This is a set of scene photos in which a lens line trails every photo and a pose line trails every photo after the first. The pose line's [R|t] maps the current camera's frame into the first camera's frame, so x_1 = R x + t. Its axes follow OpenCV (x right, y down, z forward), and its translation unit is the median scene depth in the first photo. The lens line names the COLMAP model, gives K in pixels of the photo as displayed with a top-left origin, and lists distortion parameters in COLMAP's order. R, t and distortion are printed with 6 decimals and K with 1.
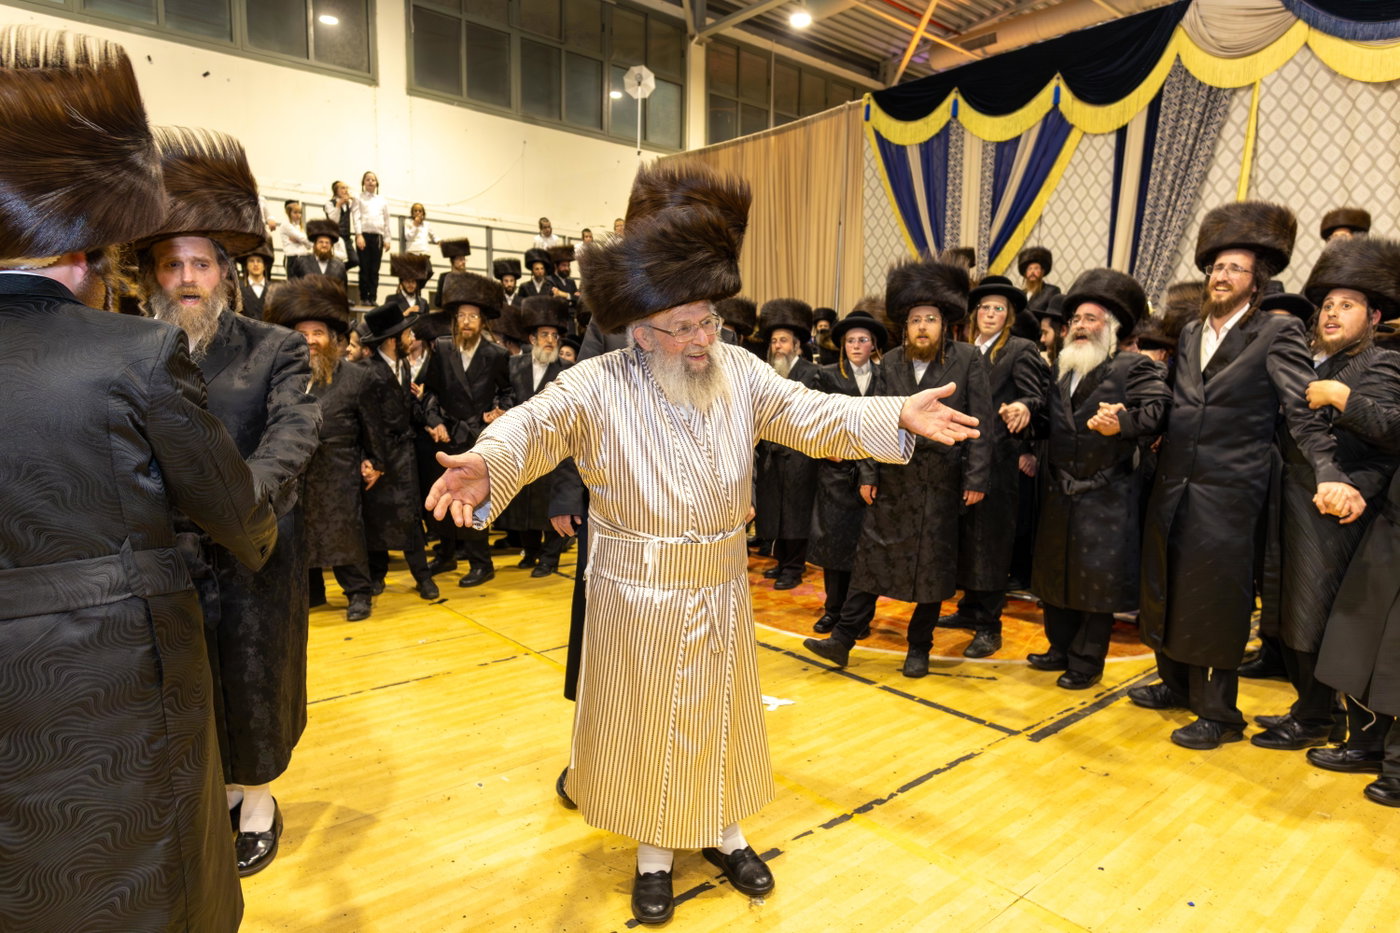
lens RADIAL K [[908.8, 0, 699.7], [0, 908.8, 461.0], [0, 0, 1]] dist [-0.007192, 0.000796]
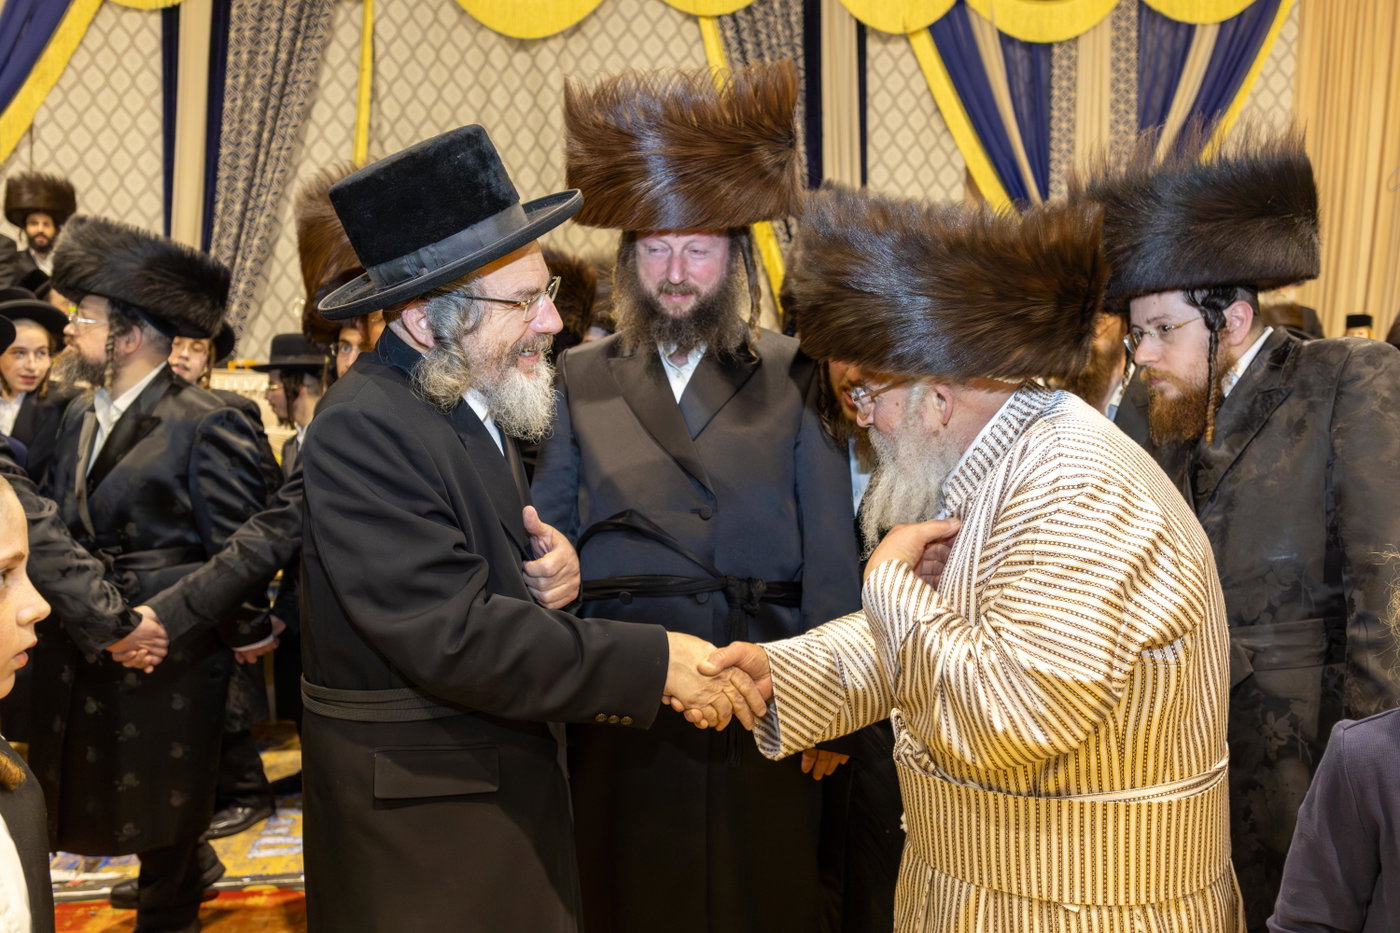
lens RADIAL K [[1488.3, 0, 700.3], [0, 1488.3, 472.1], [0, 0, 1]] dist [-0.016772, 0.000000]
pose [[0.441712, -0.033411, 0.896535, -0.306799], [0.084991, 0.996370, -0.004743, -0.018011], [-0.893122, 0.078292, 0.442948, 0.268428]]
